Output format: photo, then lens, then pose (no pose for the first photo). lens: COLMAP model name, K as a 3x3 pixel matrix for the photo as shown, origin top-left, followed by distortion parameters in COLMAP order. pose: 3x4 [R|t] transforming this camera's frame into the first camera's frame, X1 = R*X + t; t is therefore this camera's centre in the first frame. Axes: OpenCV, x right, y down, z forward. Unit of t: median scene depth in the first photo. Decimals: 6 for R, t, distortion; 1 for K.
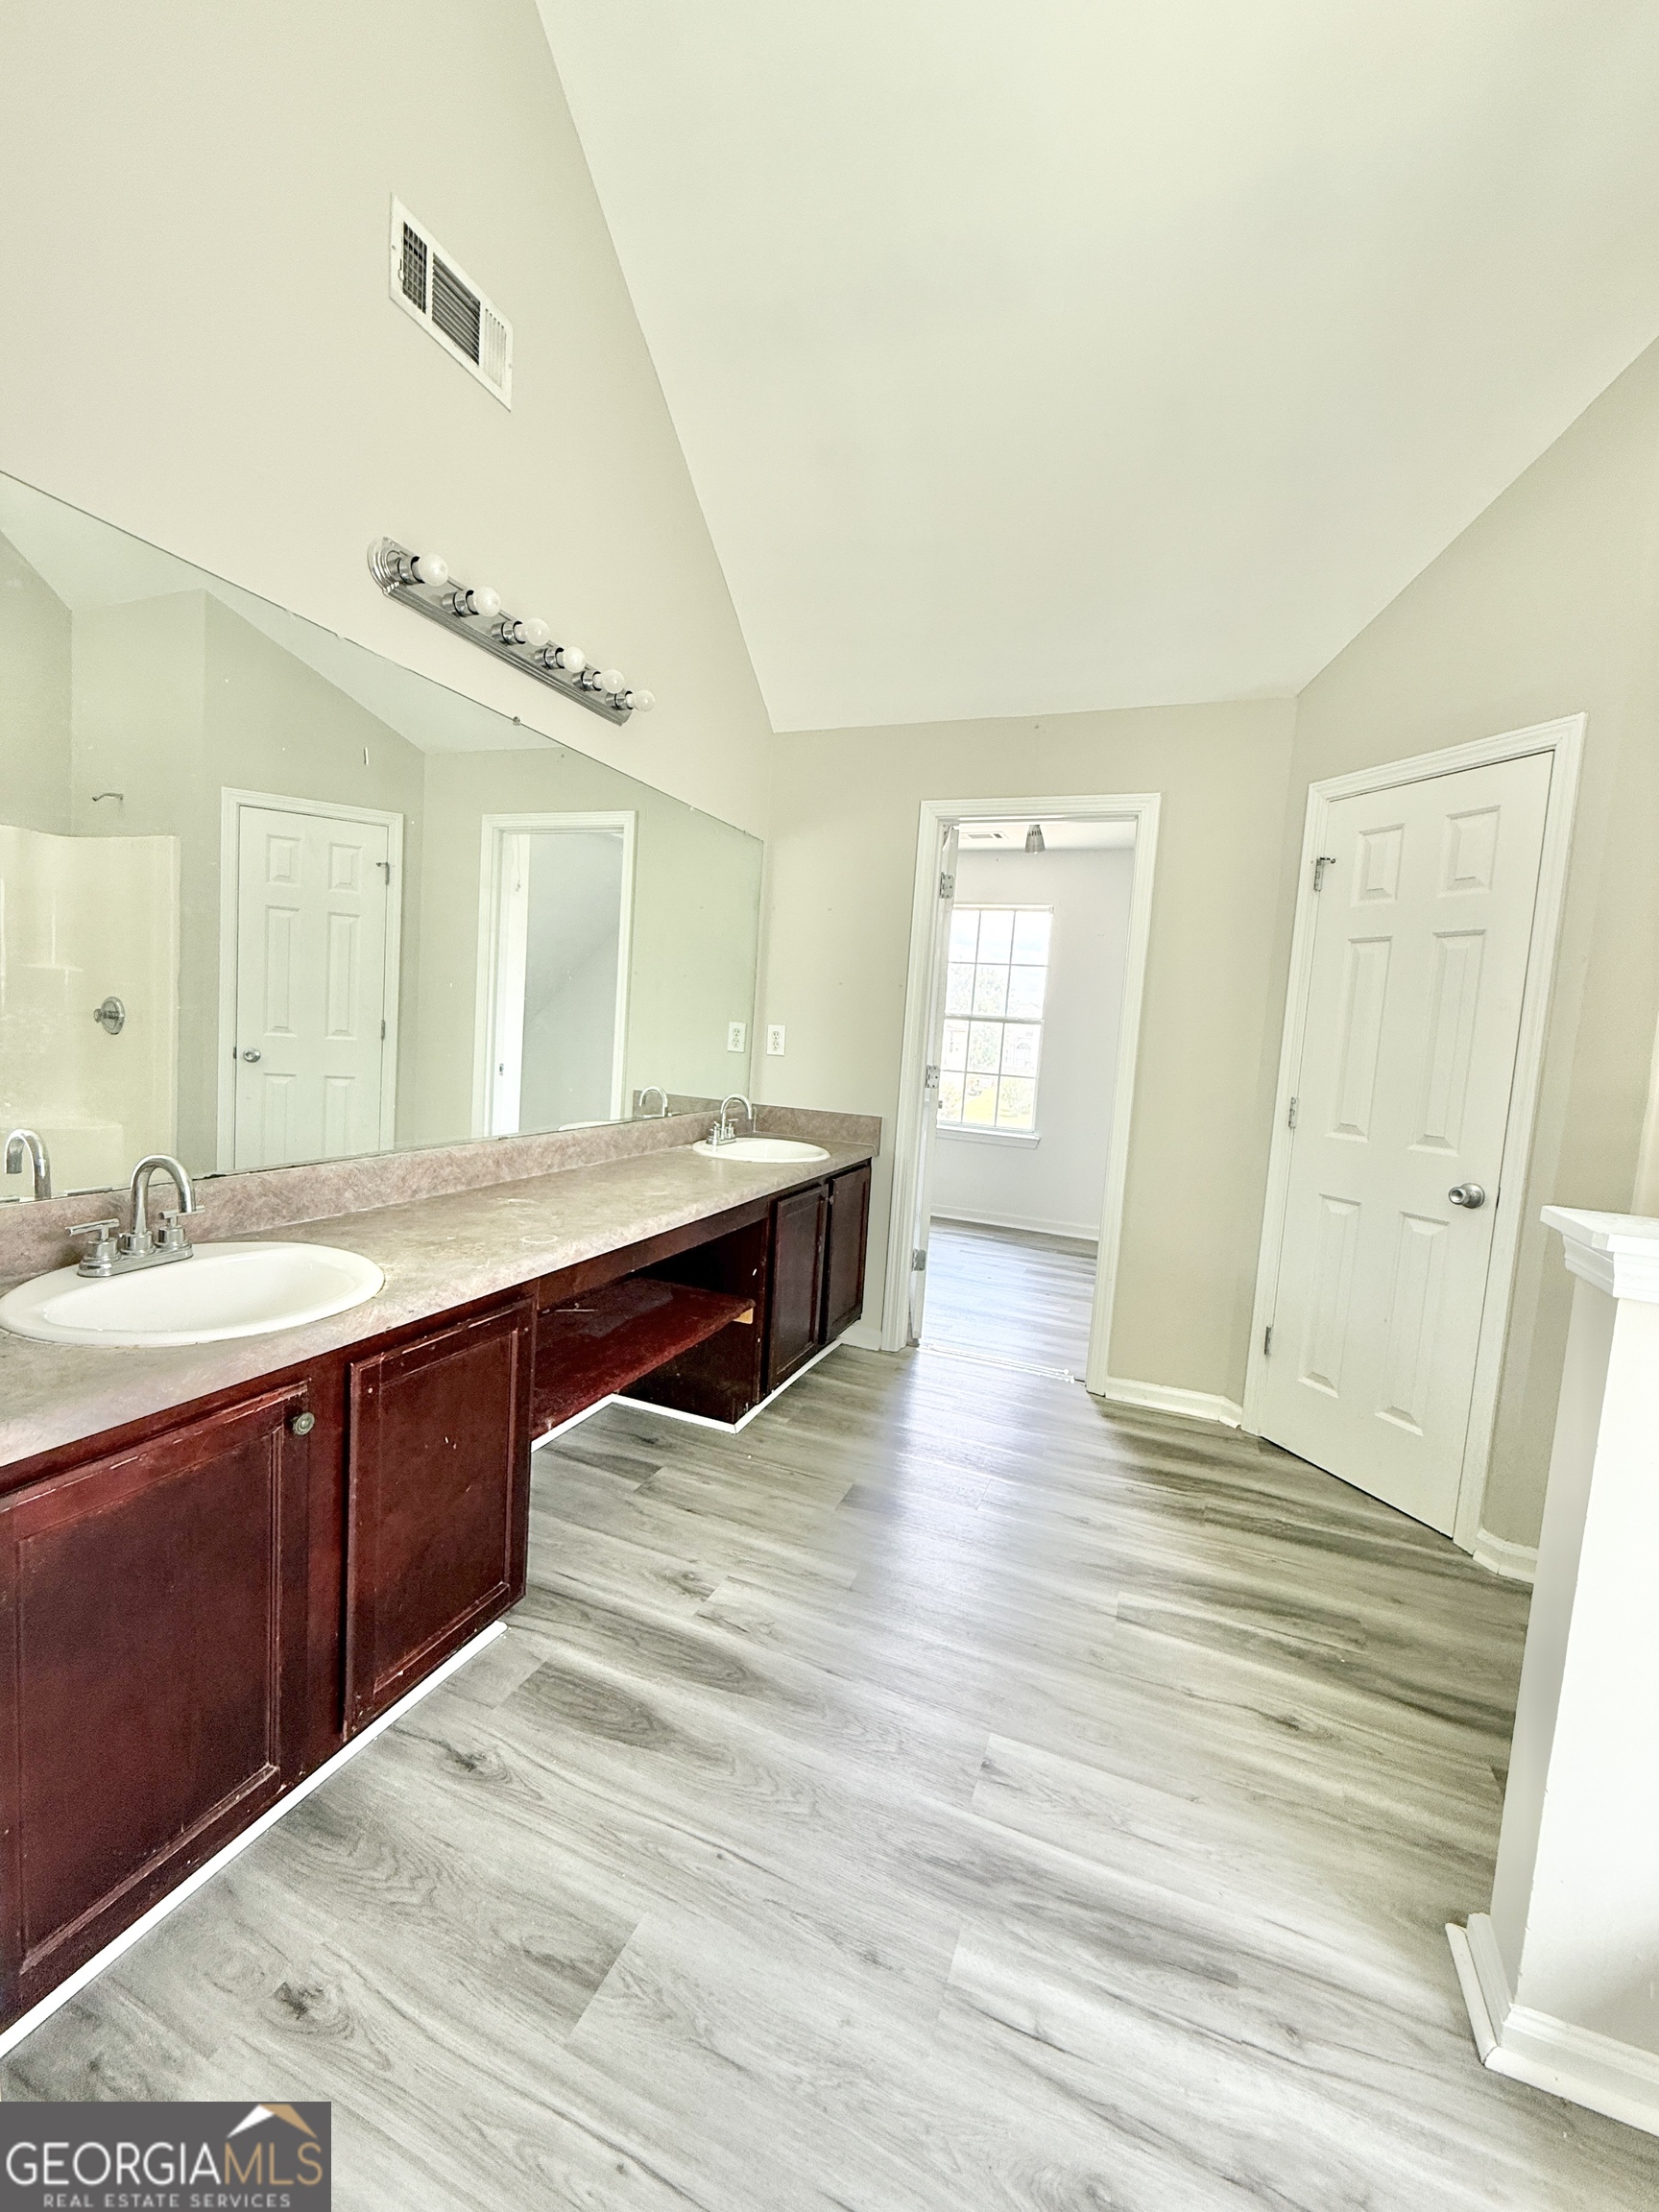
lens RADIAL K [[882.2, 0, 826.9], [0, 882.2, 1101.9], [0, 0, 1]] dist [-0.002141, 0.000473]
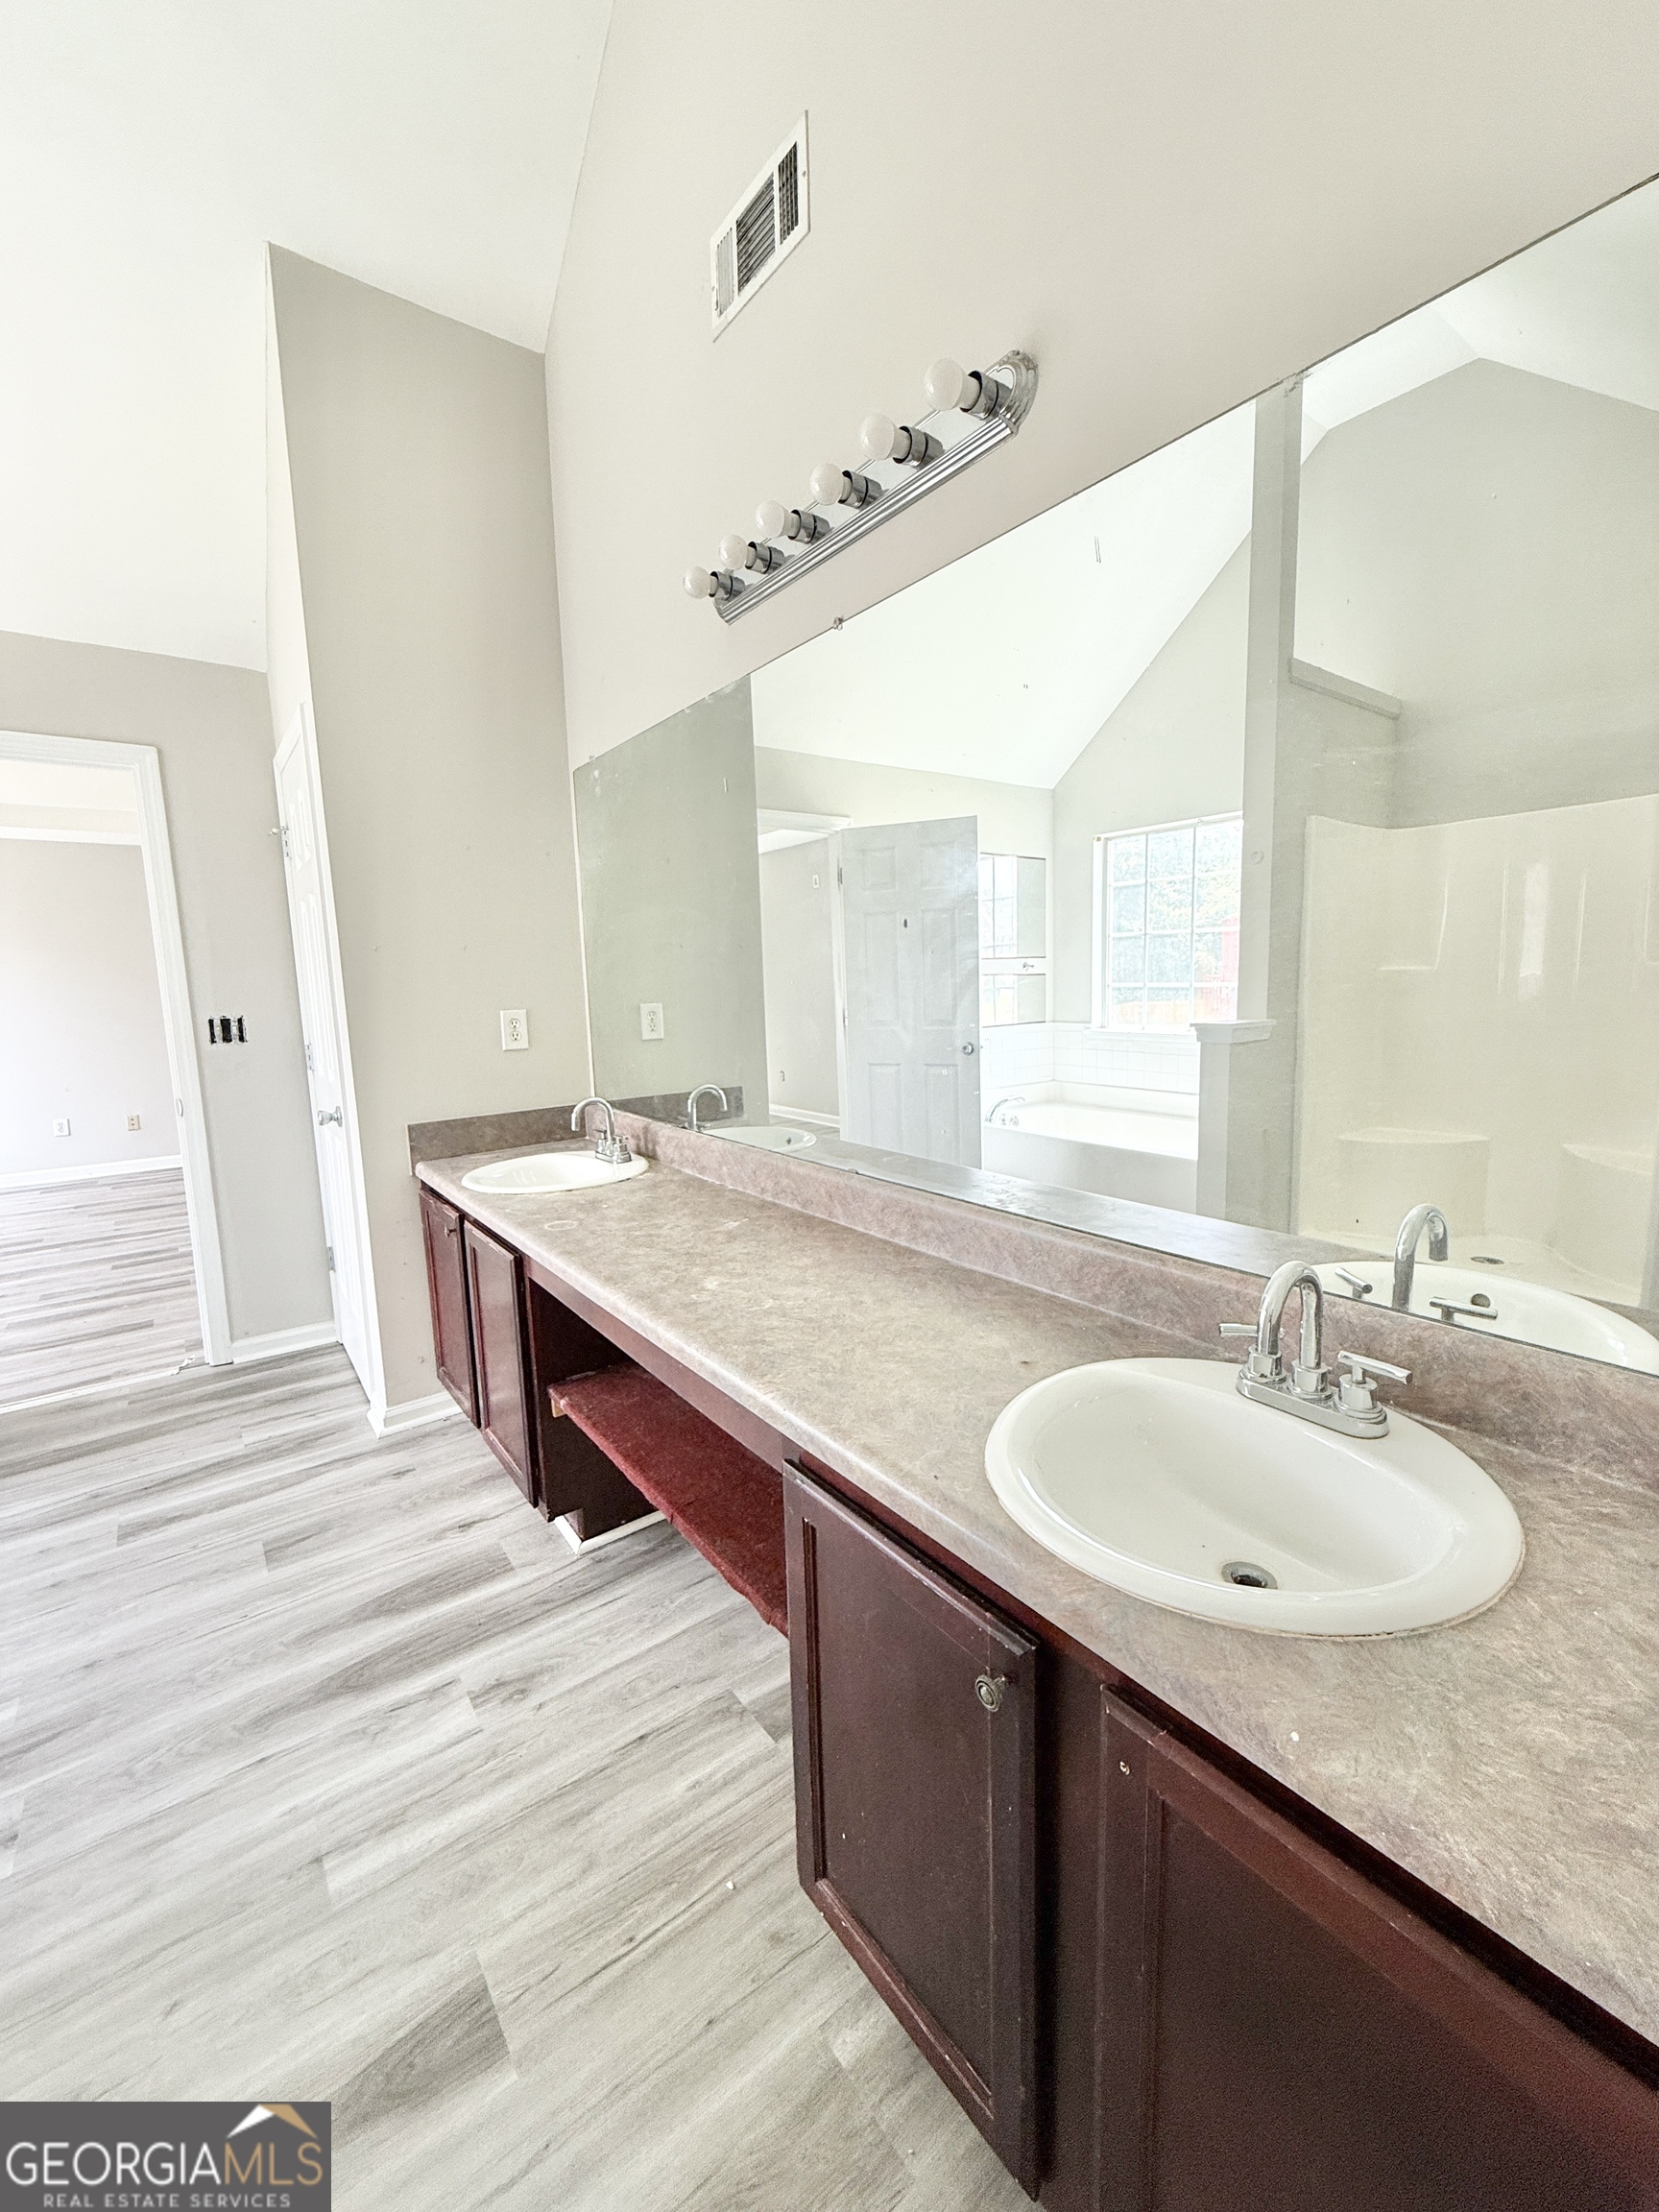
lens RADIAL K [[882.2, 0, 826.9], [0, 882.2, 1101.9], [0, 0, 1]] dist [-0.002141, 0.000473]
pose [[-0.517363, 0.073407, -0.852612, 0.347156], [-0.077225, 0.988244, 0.131944, -0.136092], [0.852274, 0.134106, -0.505612, 1.550527]]
